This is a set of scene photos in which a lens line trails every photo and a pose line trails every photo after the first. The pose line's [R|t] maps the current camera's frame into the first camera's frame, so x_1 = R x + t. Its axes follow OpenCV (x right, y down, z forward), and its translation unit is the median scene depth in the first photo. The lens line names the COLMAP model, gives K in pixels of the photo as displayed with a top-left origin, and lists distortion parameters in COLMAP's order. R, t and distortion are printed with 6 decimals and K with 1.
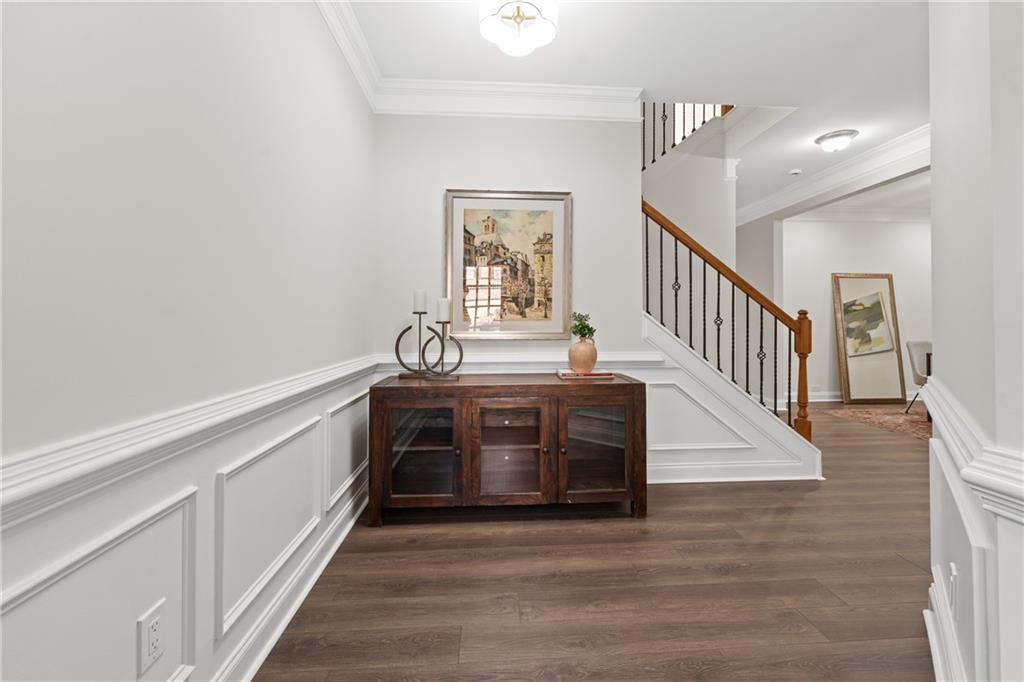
lens RADIAL K [[423.2, 0, 514.8], [0, 423.2, 317.9], [0, 0, 1]] dist [0.001420, 0.000080]
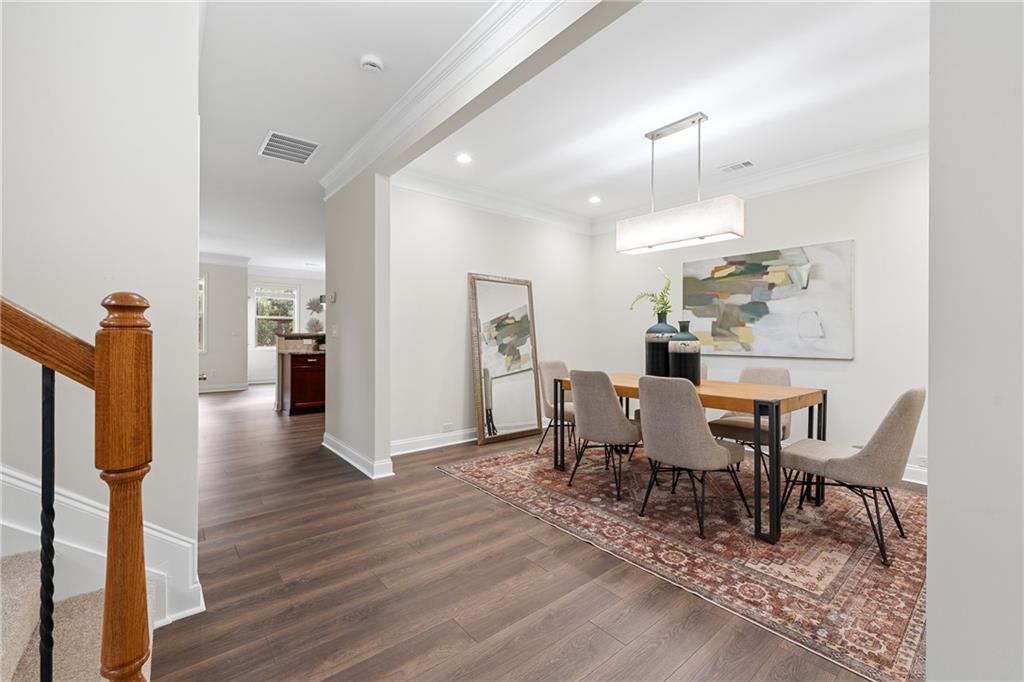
lens RADIAL K [[419.8, 0, 516.1], [0, 419.8, 334.7], [0, 0, 1]] dist [0.001578, 0.000273]
pose [[0.806484, 0.004156, 0.591241, 0.381834], [-0.007778, 0.999963, 0.003582, 0.001311], [-0.591204, -0.007488, 0.806487, 0.350805]]
